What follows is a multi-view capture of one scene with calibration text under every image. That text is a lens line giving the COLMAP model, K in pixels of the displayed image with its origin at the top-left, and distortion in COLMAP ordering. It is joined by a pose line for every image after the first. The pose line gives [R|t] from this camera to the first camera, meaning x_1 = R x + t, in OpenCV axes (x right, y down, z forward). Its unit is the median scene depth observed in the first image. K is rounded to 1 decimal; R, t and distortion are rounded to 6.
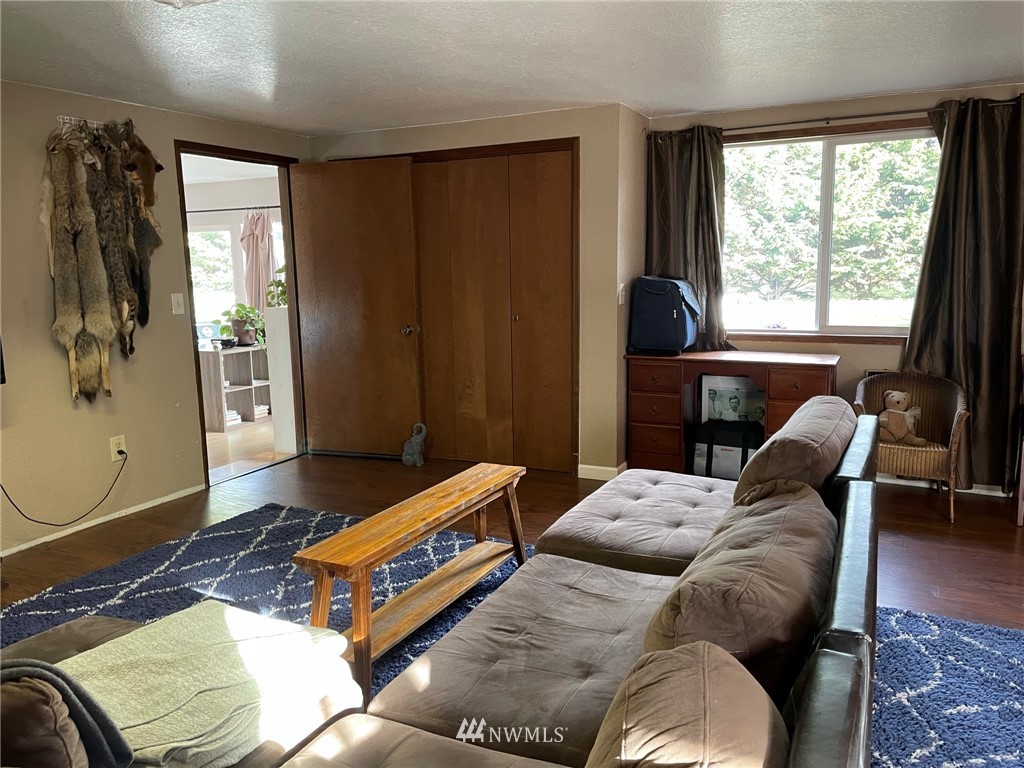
lens RADIAL K [[761.8, 0, 517.5], [0, 761.8, 385.6], [0, 0, 1]] dist [0.032477, -0.033629]
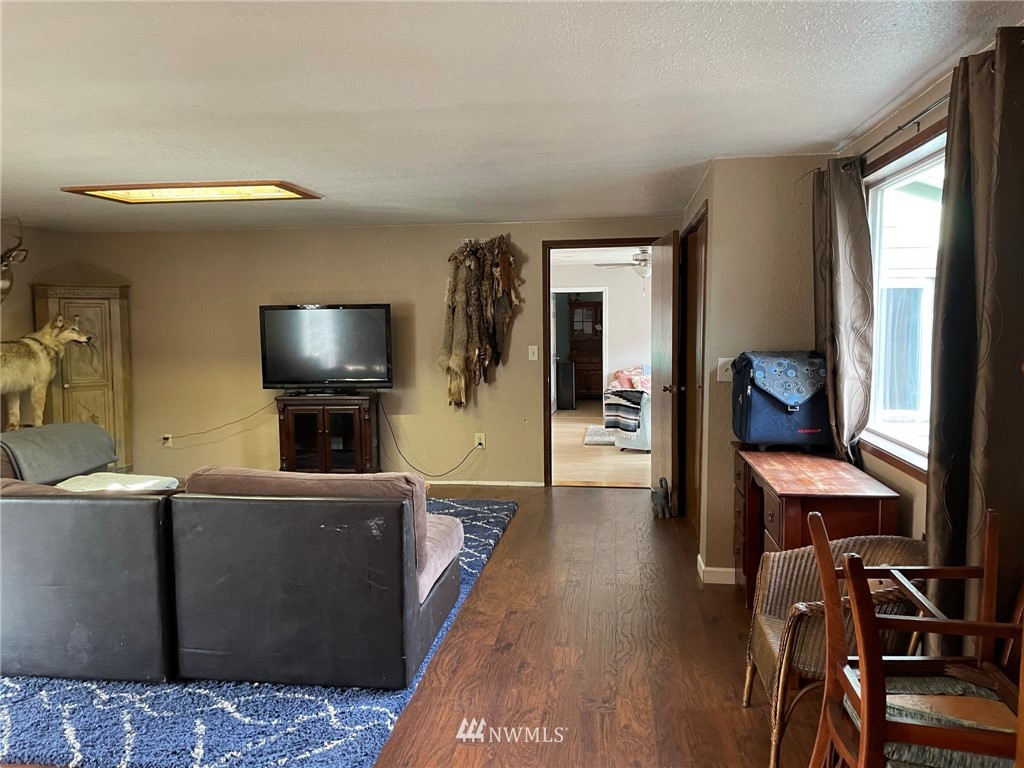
lens RADIAL K [[761.8, 0, 532.0], [0, 761.8, 369.0], [0, 0, 1]] dist [0.032477, -0.033629]
pose [[0.357463, 0.083071, -0.930226, 0.994254], [-0.147770, 0.988520, 0.031492, -0.134351], [0.922163, 0.126202, 0.365634, 0.523707]]
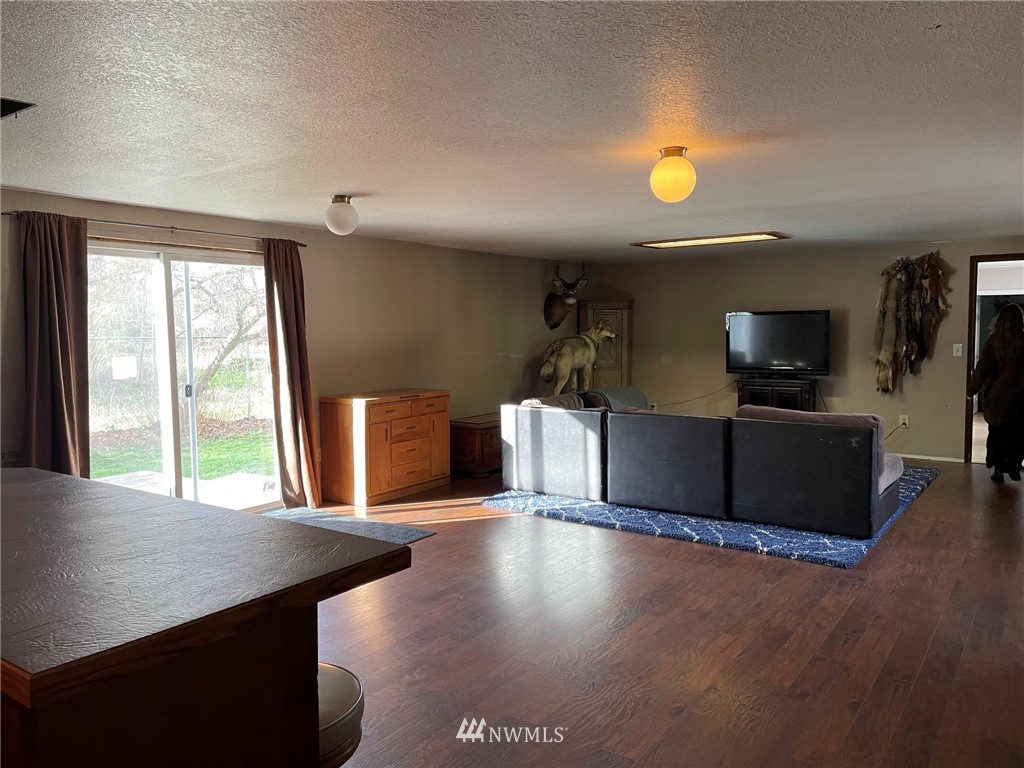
lens RADIAL K [[761.8, 0, 502.2], [0, 761.8, 375.8], [0, 0, 1]] dist [0.032477, -0.033629]
pose [[-0.157045, 0.091392, -0.983354, 1.571888], [-0.142038, 0.983267, 0.114068, -0.111164], [0.977324, 0.157588, -0.141436, 0.276492]]
